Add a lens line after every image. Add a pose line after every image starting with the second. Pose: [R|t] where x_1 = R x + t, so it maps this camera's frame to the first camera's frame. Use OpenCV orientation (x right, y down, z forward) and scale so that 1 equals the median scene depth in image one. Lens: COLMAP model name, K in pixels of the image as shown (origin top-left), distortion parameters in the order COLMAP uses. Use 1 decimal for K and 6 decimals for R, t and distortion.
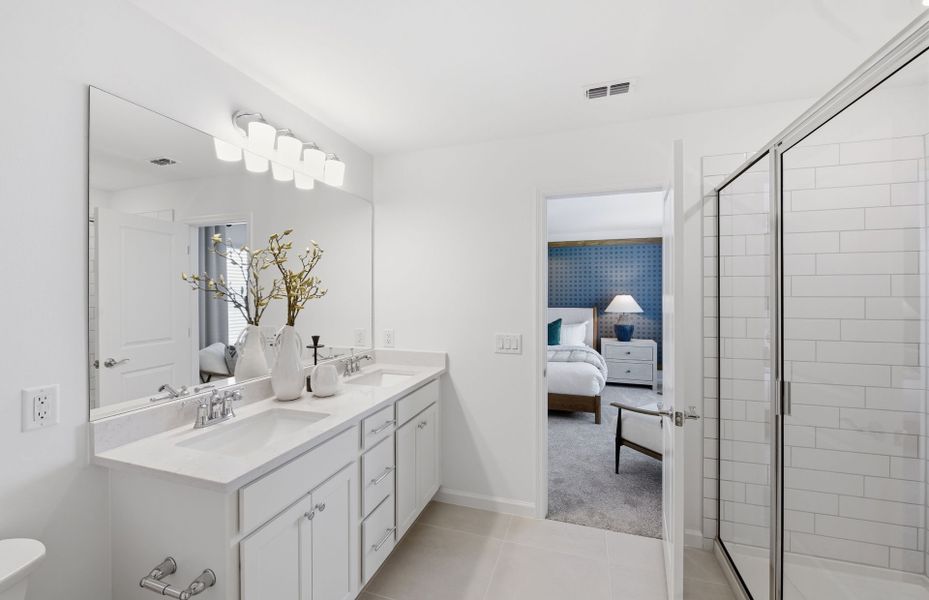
lens RADIAL K [[368.5, 0, 464.5], [0, 368.5, 300.0], [0, 0, 1]] dist [0.000561, 0.000034]
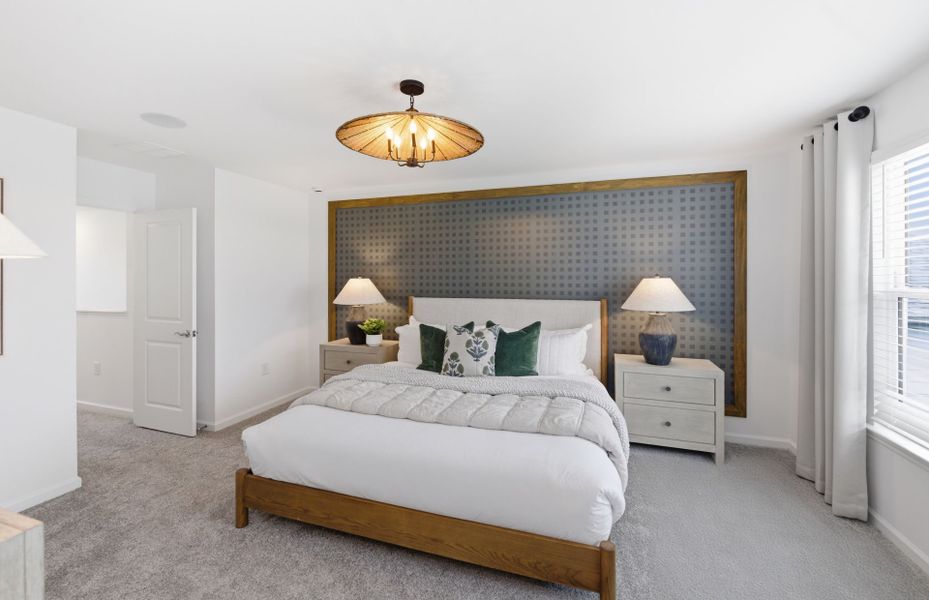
lens RADIAL K [[394.6, 0, 464.2], [0, 394.6, 282.4], [0, 0, 1]] dist [0.000124, 0.000173]
pose [[0.999978, 0.001240, -0.006547, 0.147689], [-0.001255, 0.999997, -0.002259, -0.004799], [0.006544, 0.002267, 0.999976, 0.404292]]
